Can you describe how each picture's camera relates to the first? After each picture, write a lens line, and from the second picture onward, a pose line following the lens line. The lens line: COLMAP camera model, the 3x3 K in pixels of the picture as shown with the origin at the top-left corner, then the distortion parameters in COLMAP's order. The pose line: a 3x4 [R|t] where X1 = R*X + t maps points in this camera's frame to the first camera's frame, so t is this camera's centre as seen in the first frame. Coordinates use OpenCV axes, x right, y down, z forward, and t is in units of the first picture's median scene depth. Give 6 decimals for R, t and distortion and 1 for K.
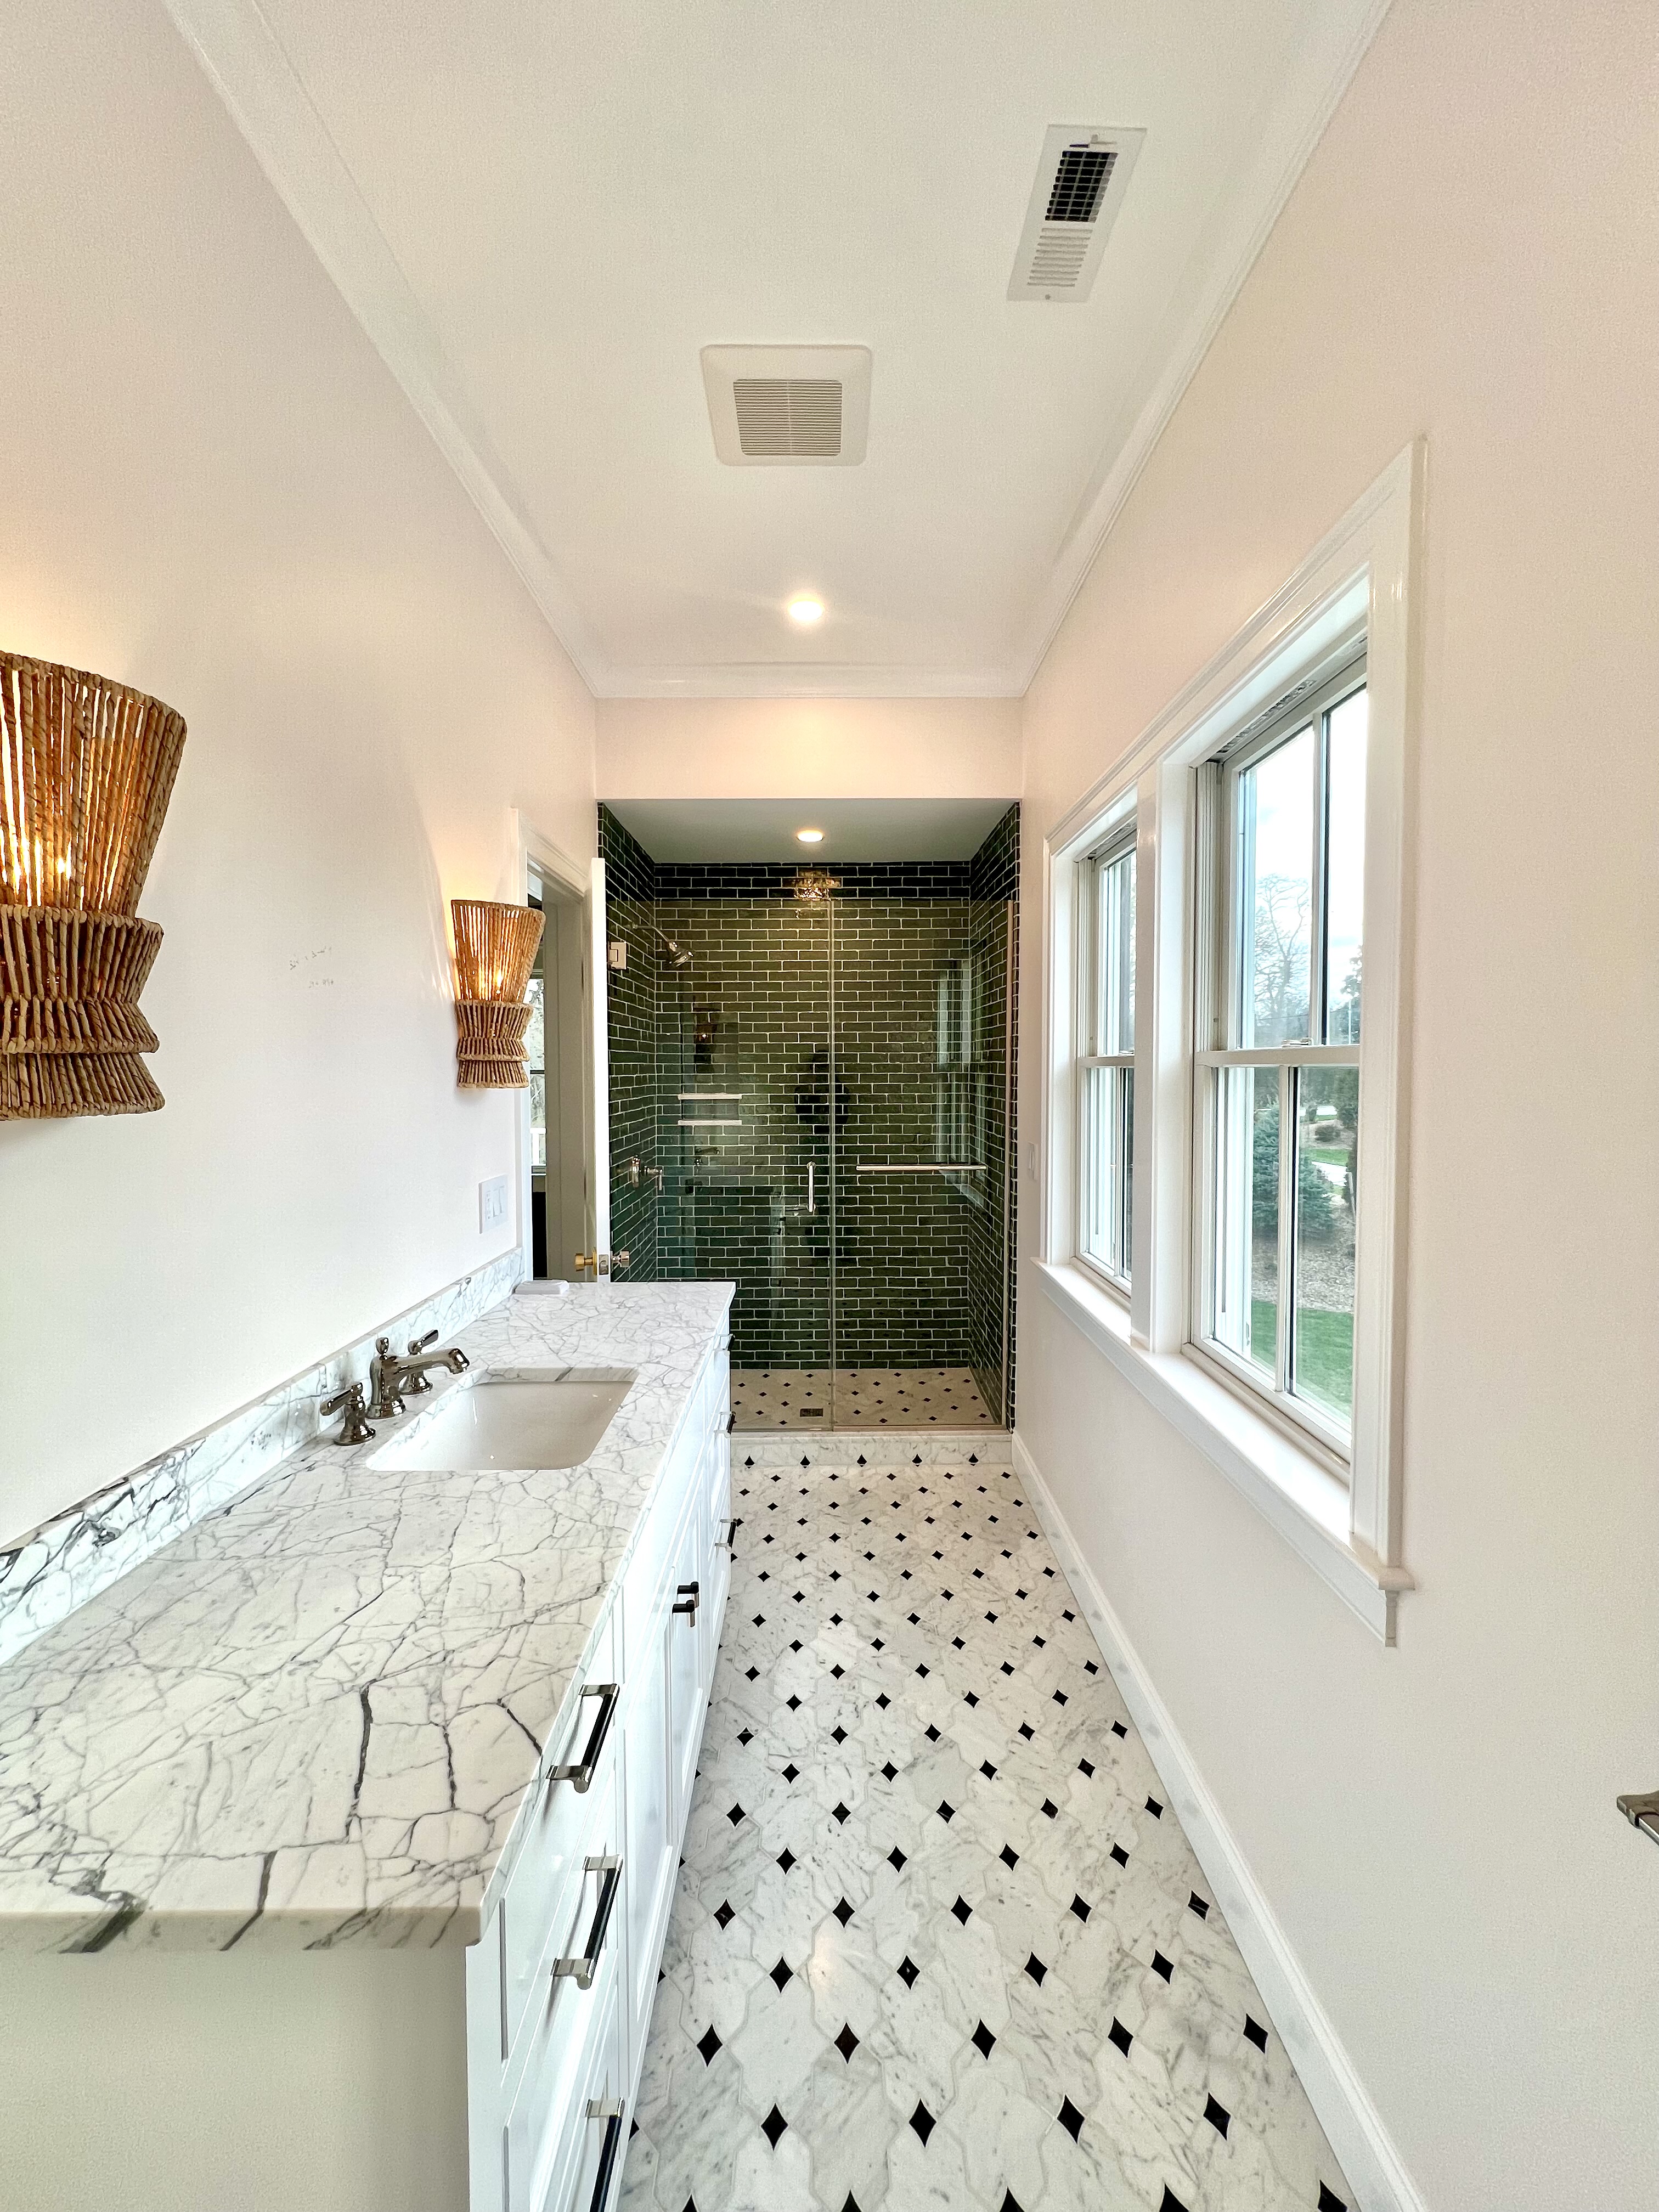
lens RADIAL K [[888.9, 0, 829.5], [0, 888.9, 1106.0], [0, 0, 1]] dist [0.111598, 0.000001]
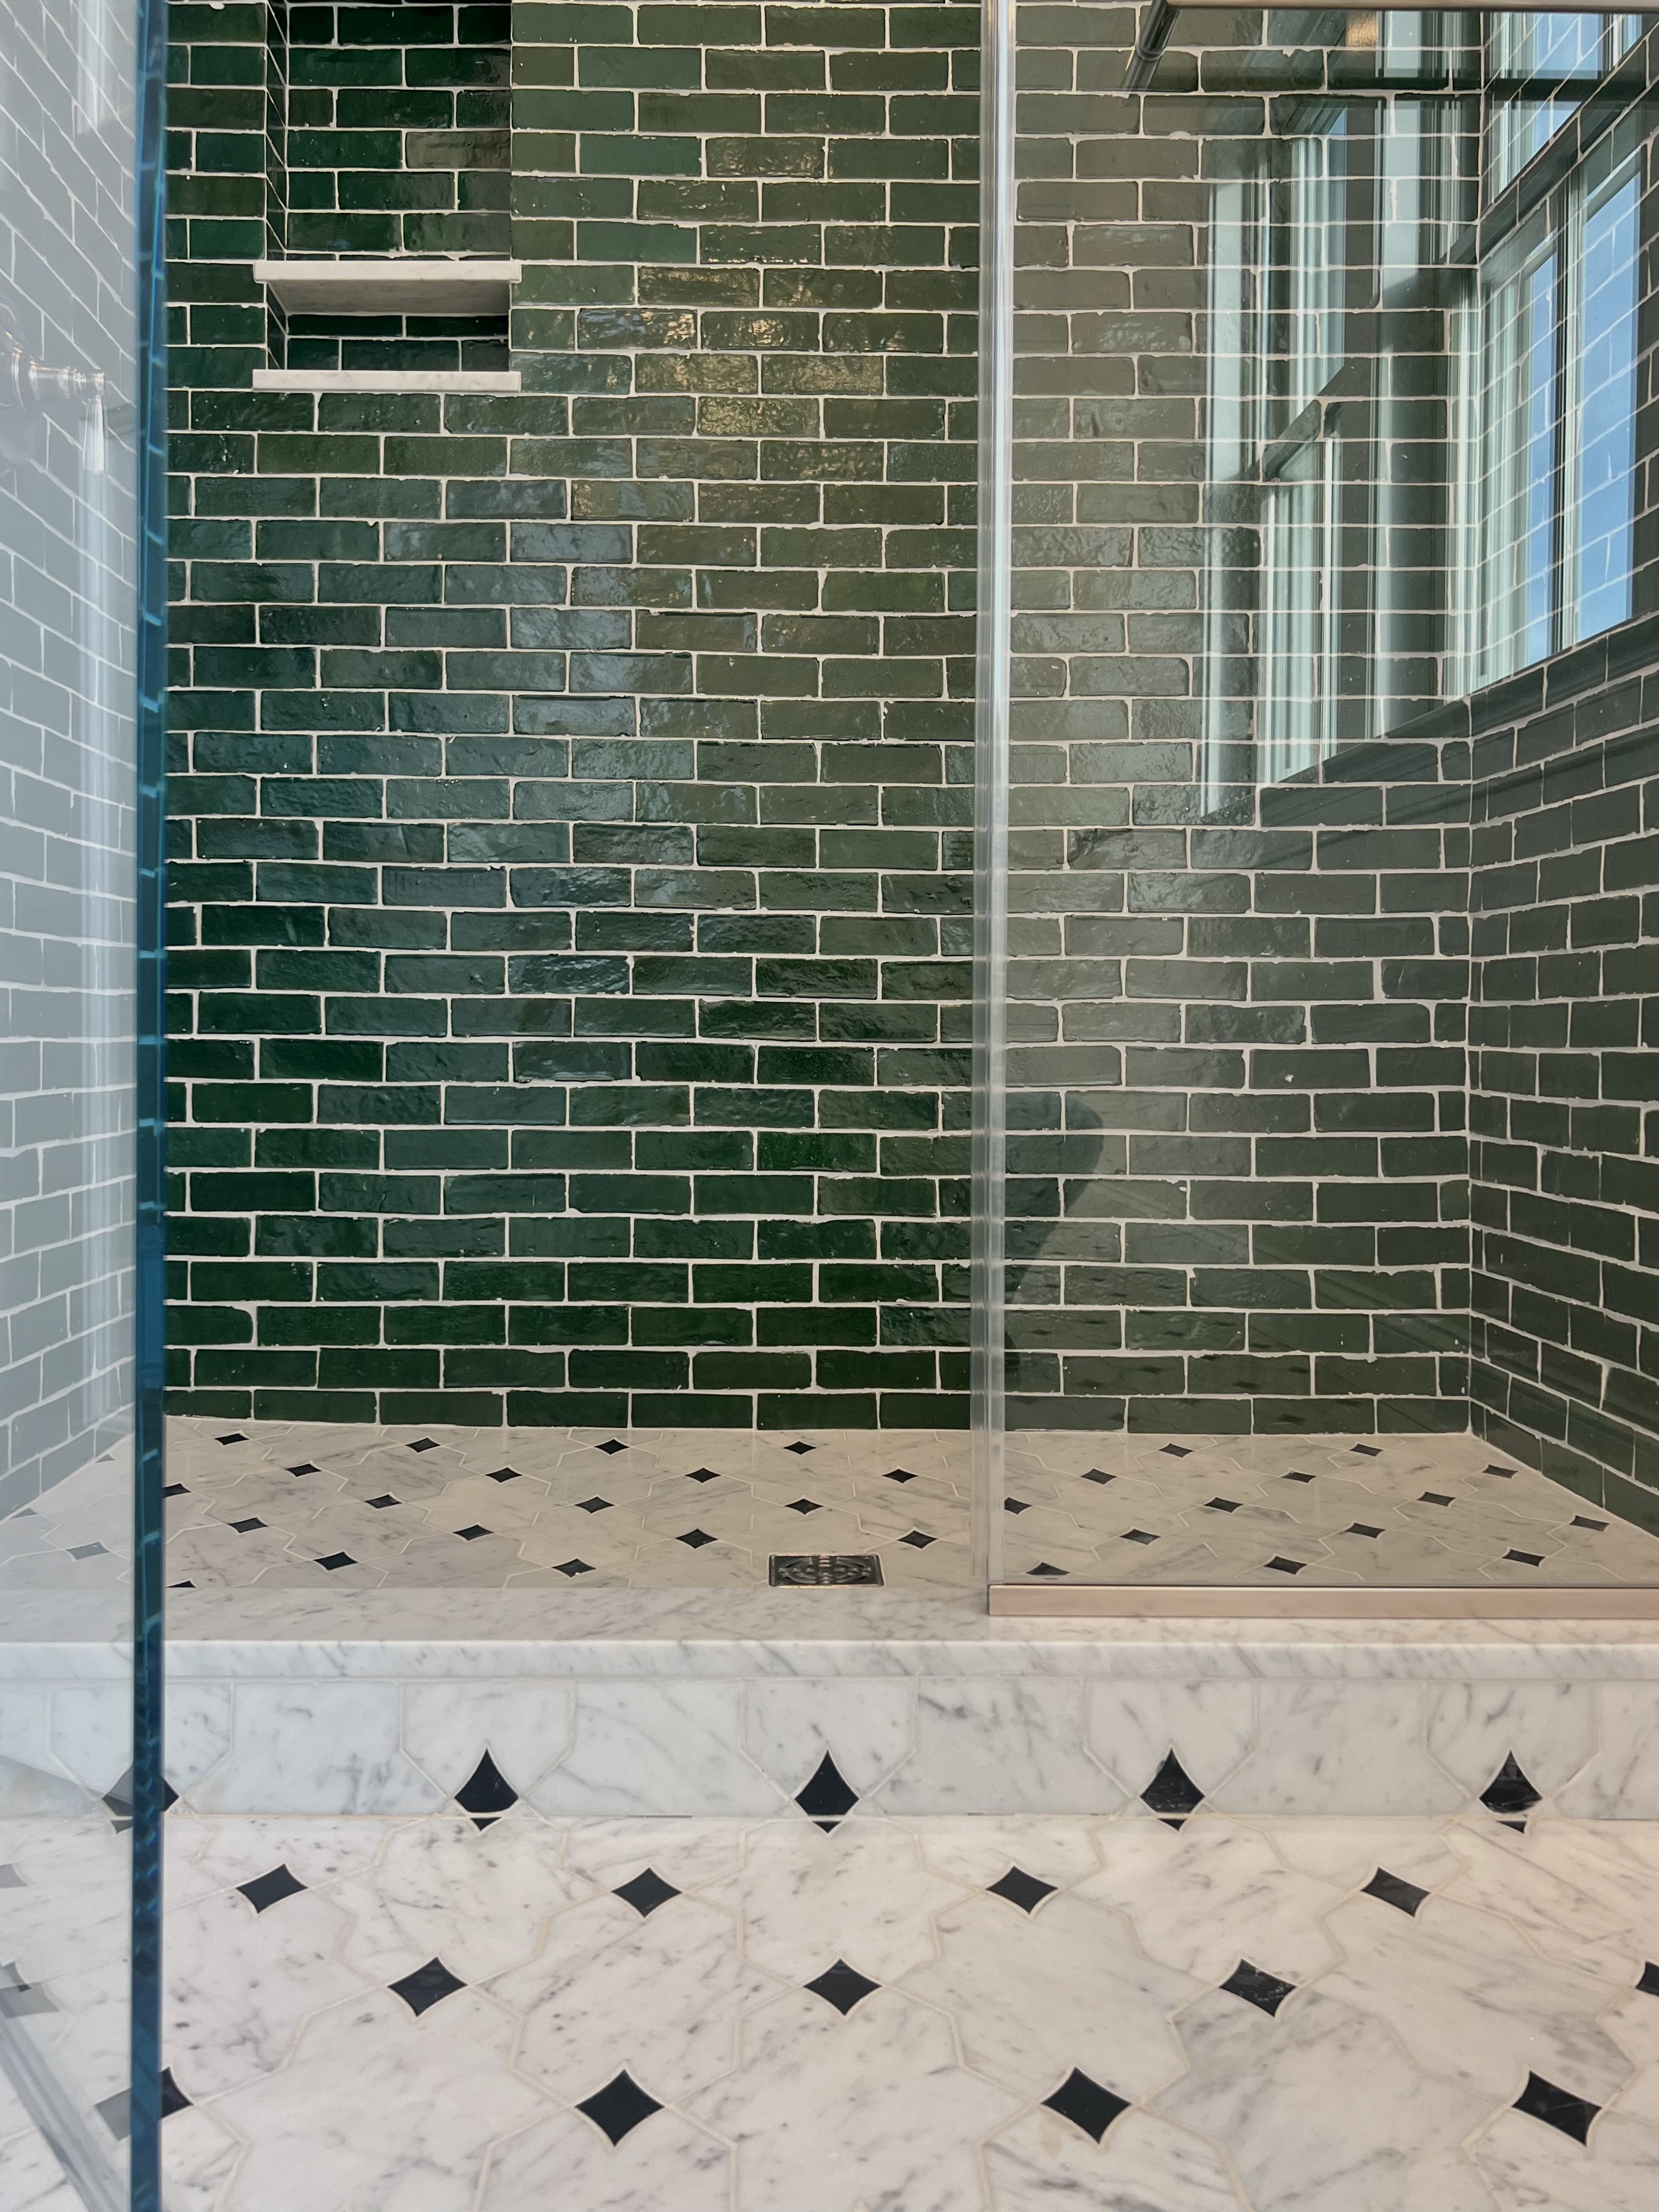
lens RADIAL K [[1741.2, 0, 772.4], [0, 1741.2, 1109.7], [0, 0, 1]] dist [0.034125, -0.098748]
pose [[0.999927, 0.011925, 0.002008, -0.034157], [-0.011918, 0.999922, -0.003624, 0.238271], [-0.002051, 0.003600, 0.999991, 0.600074]]
